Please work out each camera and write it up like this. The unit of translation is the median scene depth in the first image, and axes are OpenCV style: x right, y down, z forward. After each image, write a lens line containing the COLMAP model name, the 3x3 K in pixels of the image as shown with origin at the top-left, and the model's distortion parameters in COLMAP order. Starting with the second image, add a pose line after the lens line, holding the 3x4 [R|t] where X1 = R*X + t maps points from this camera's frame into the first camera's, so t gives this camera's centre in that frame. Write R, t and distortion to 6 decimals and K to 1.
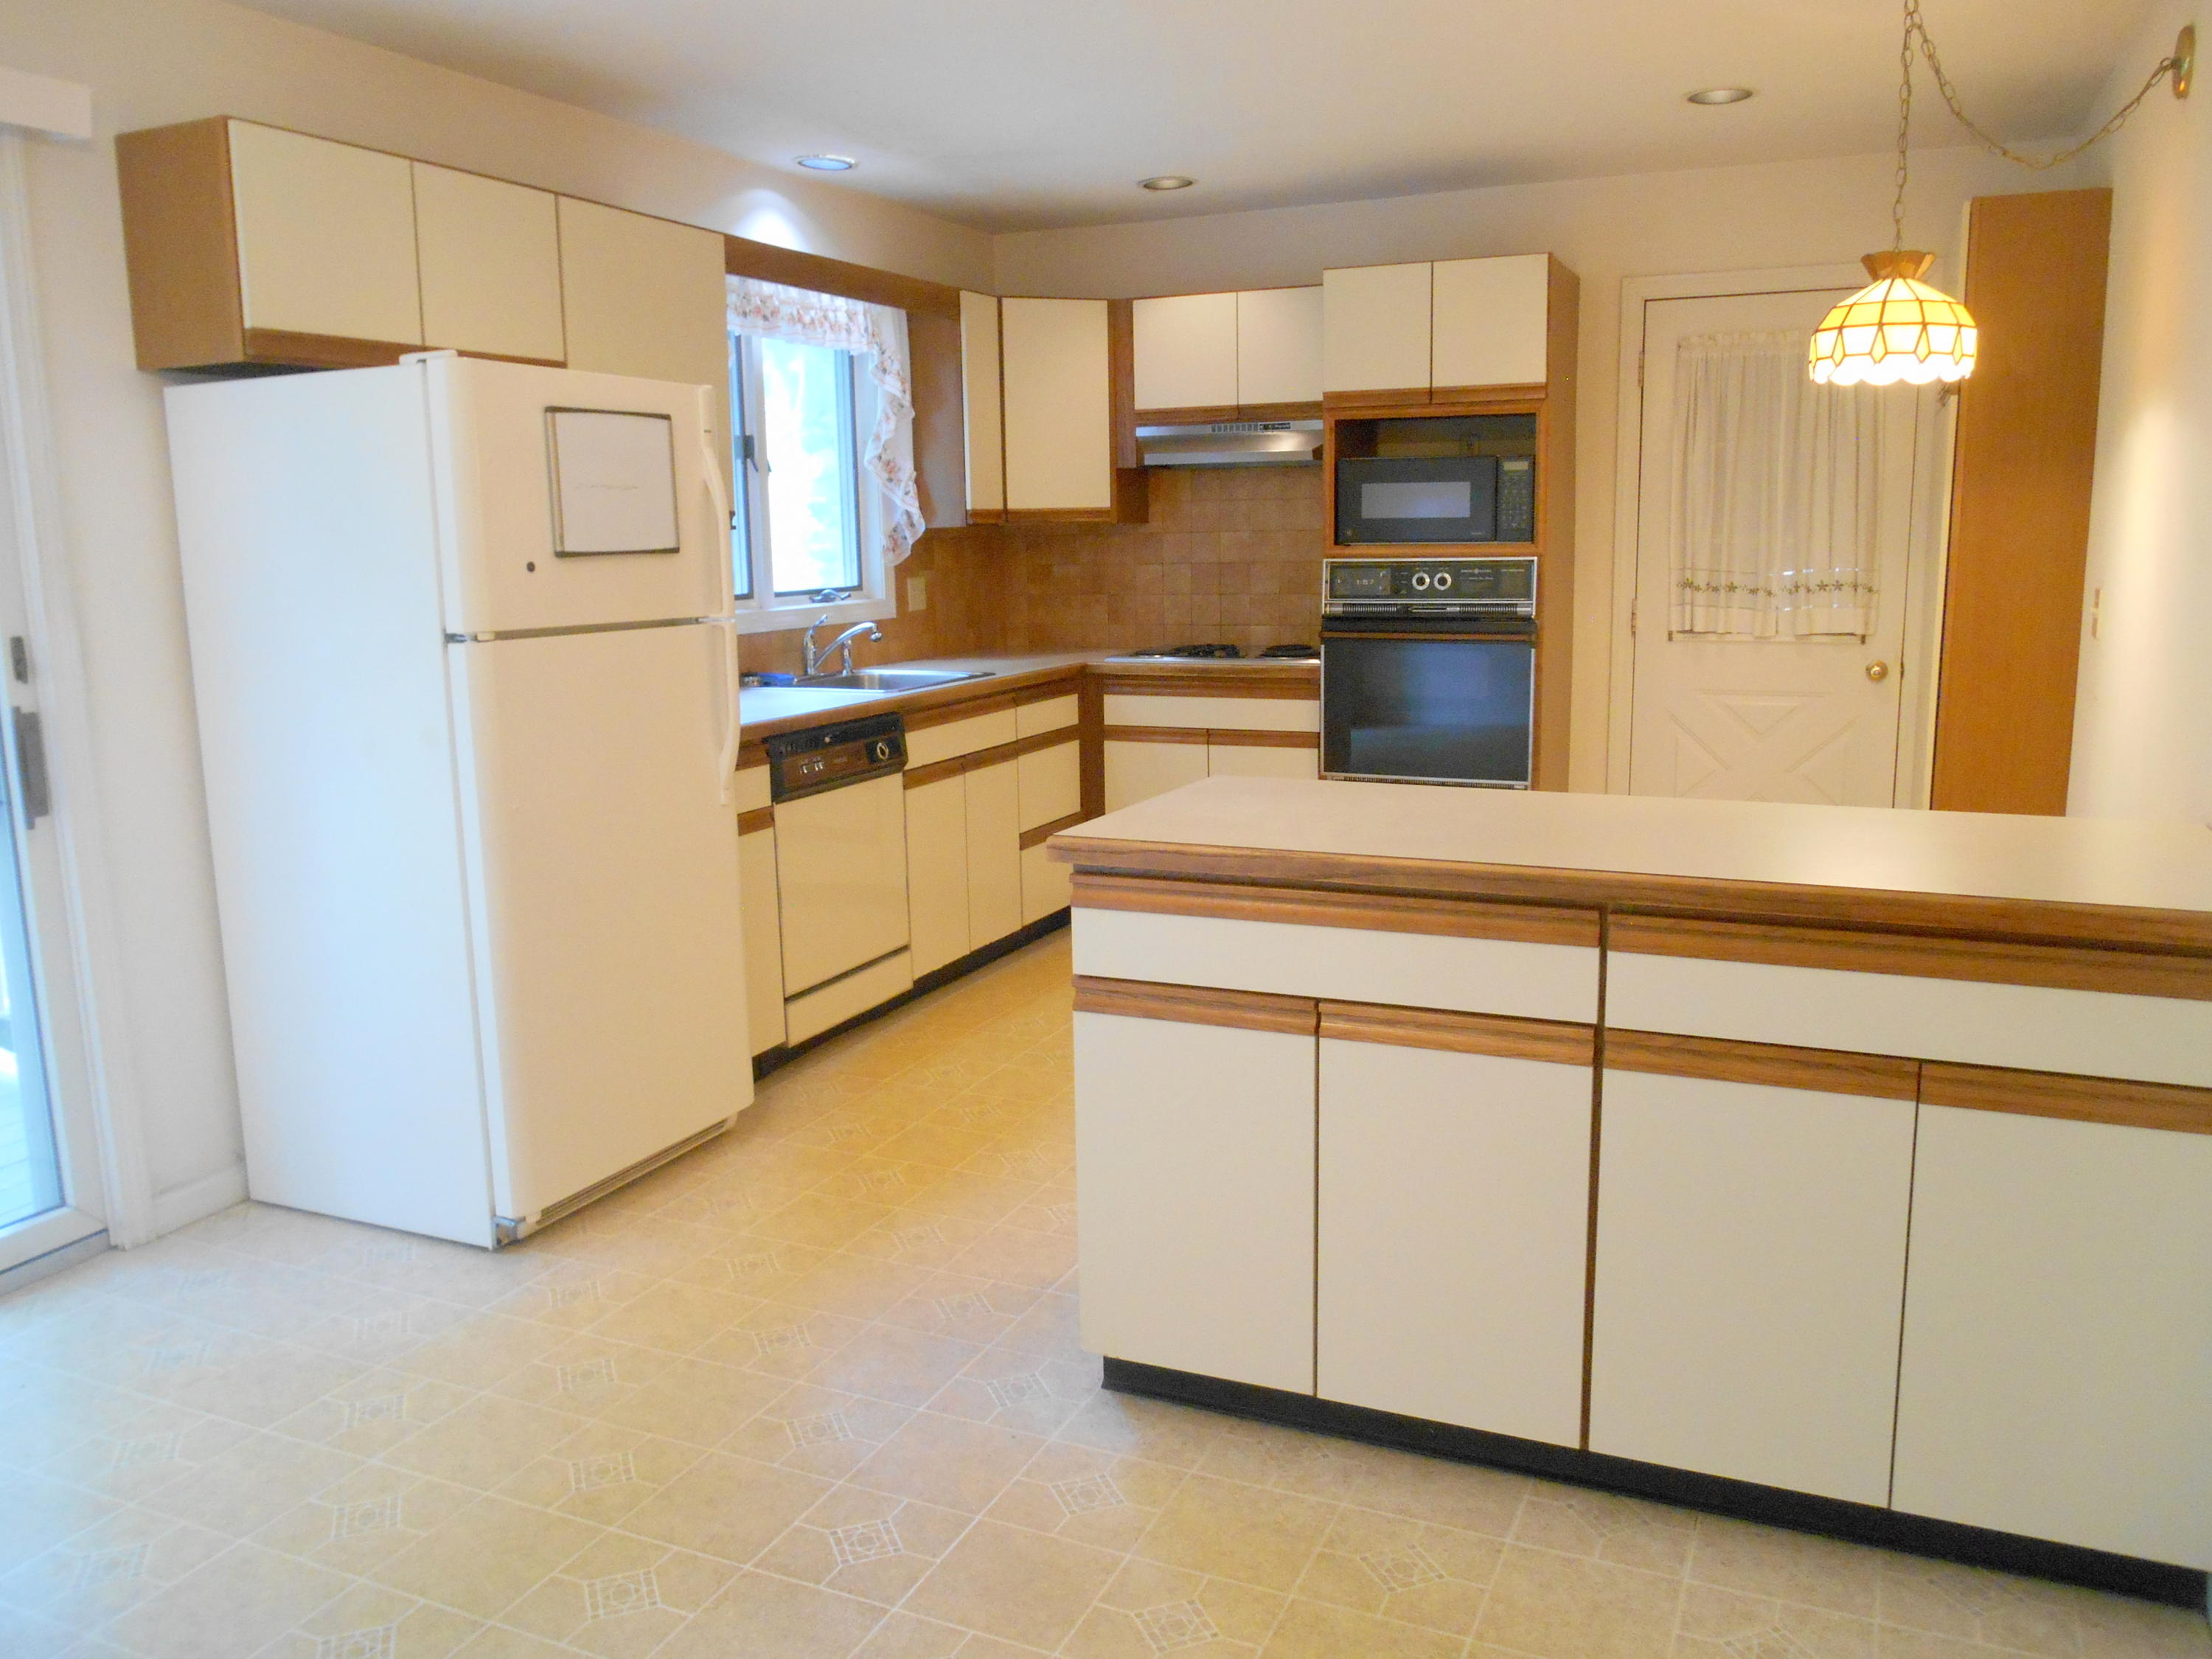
lens RADIAL K [[1701.9, 0, 1106.0], [0, 1701.9, 829.5], [0, 0, 1]] dist [-0.019003, -0.000791]
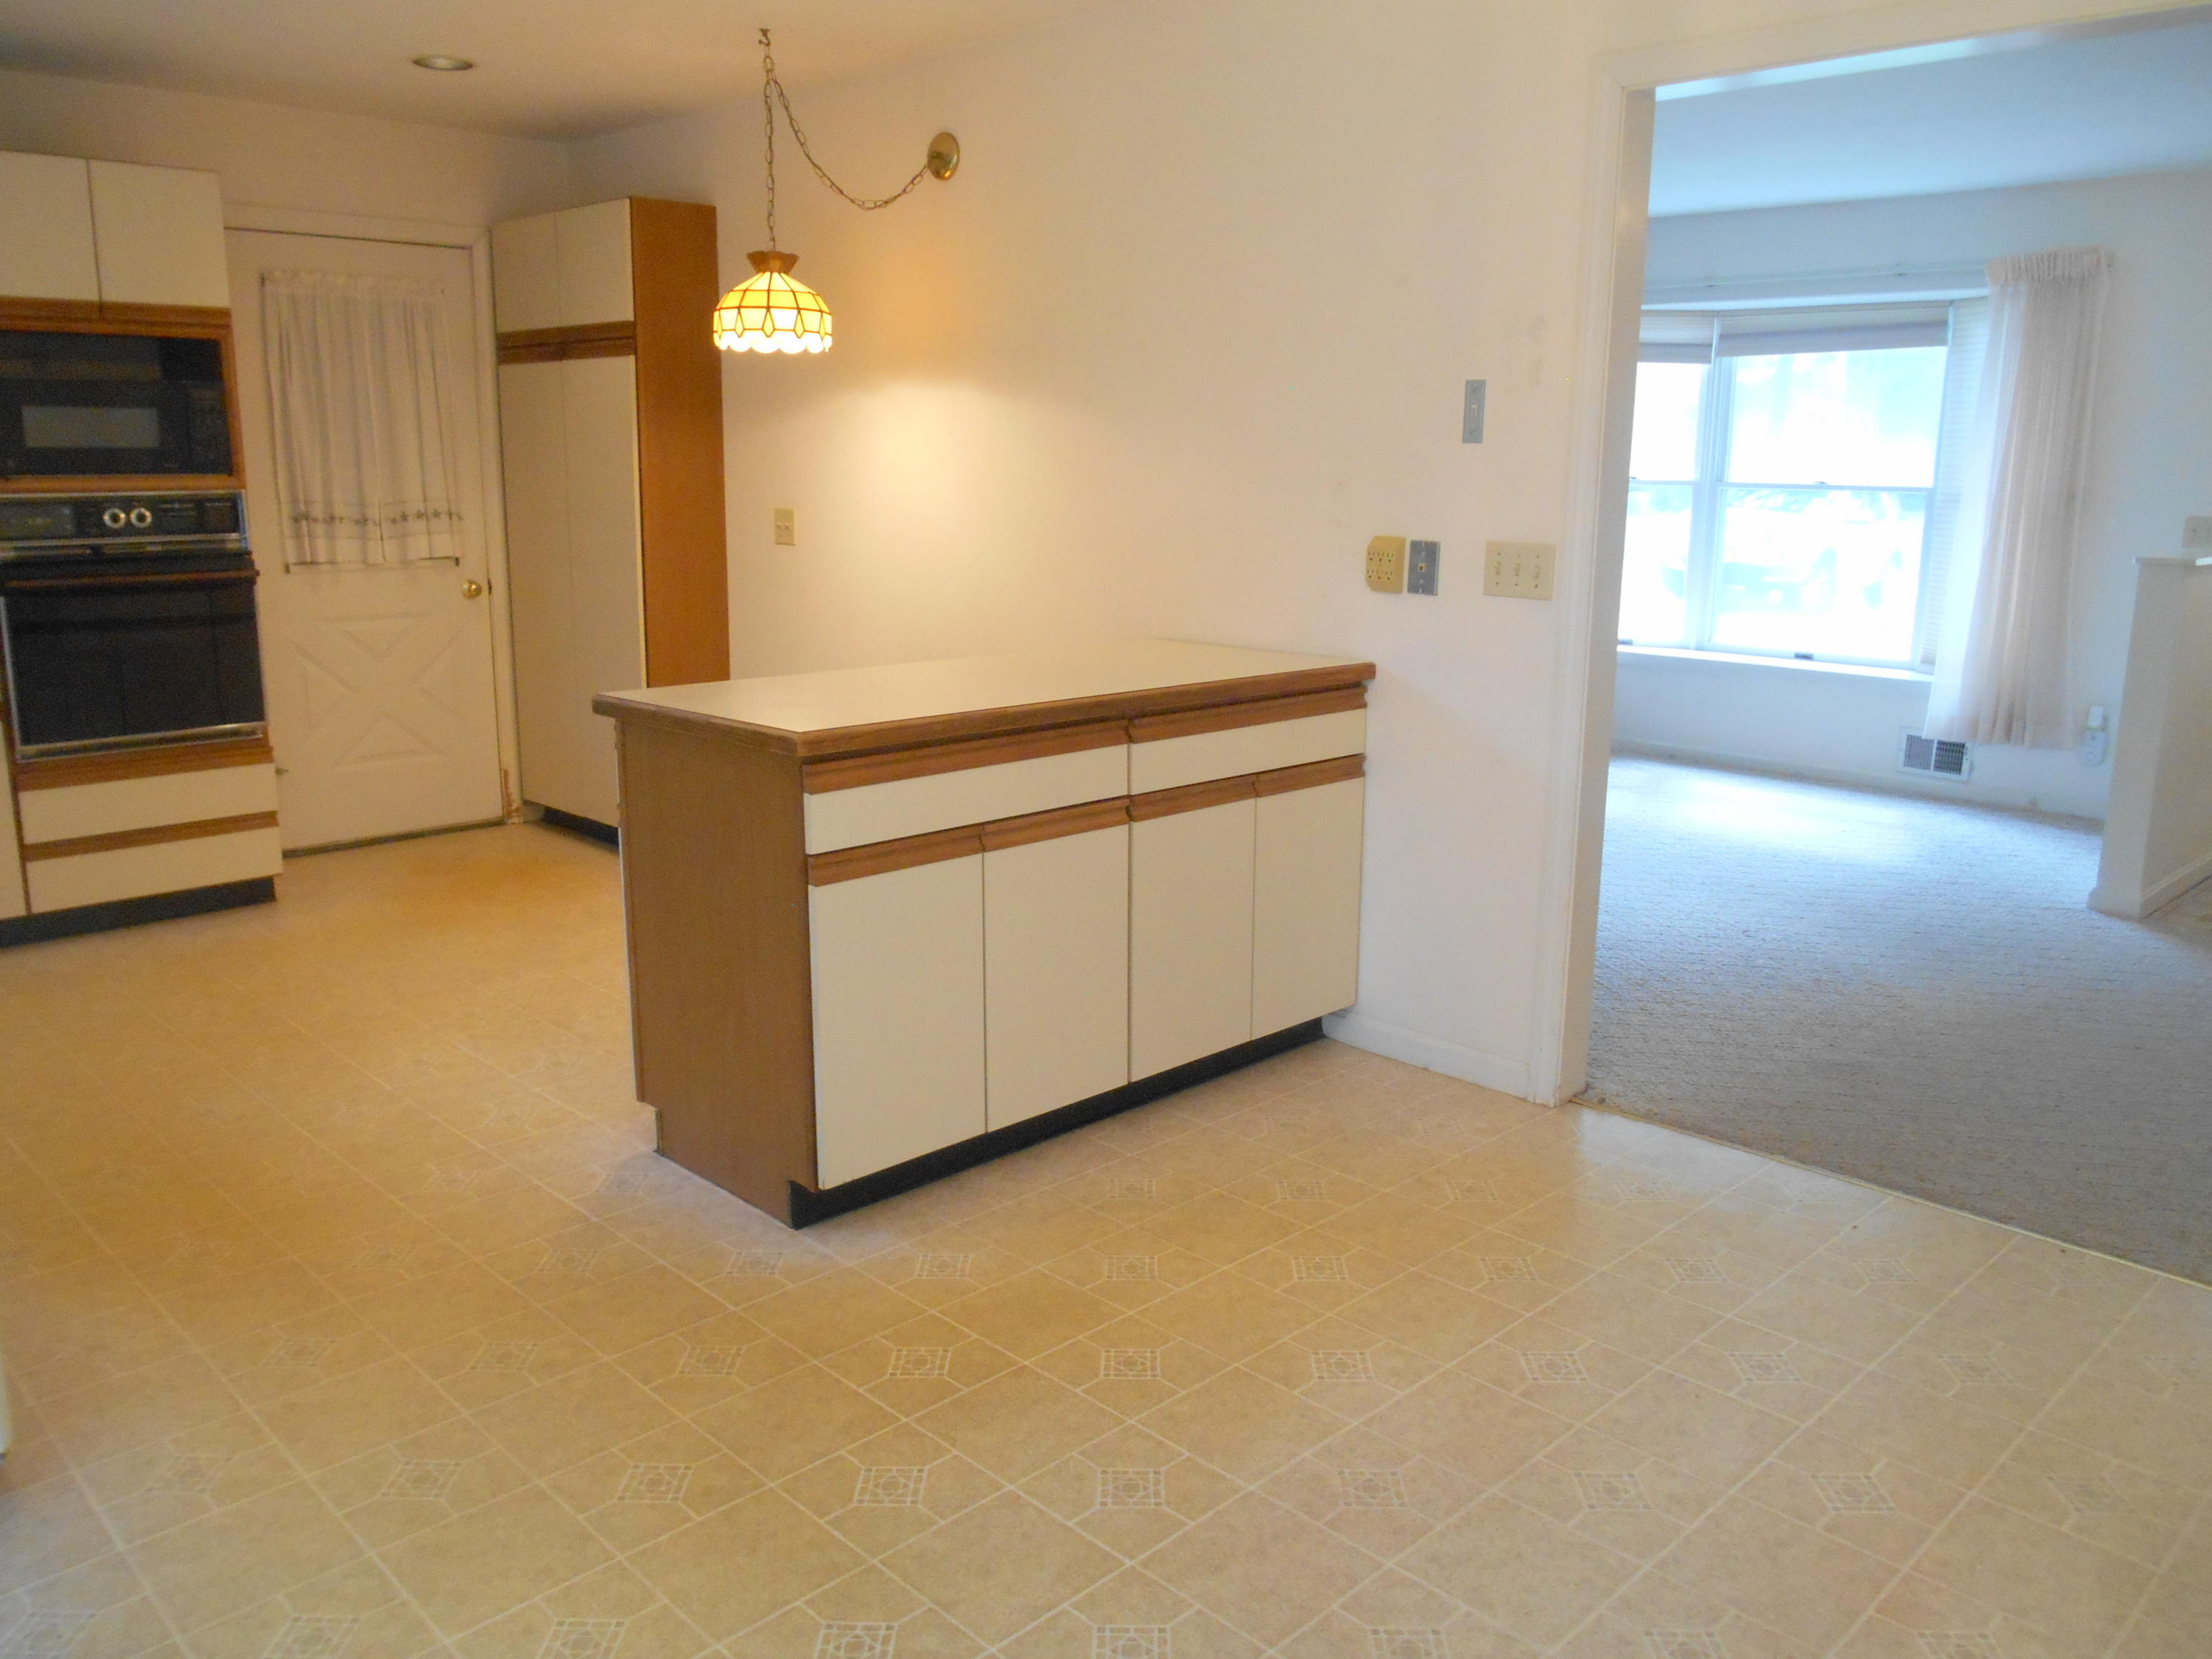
lens RADIAL K [[1701.9, 0, 1106.0], [0, 1701.9, 829.5], [0, 0, 1]] dist [-0.019003, -0.000791]
pose [[0.369883, -0.184767, 0.910520, -0.539310], [0.151714, 0.978883, 0.137009, -0.031770], [-0.916607, 0.087462, 0.390104, 0.211896]]
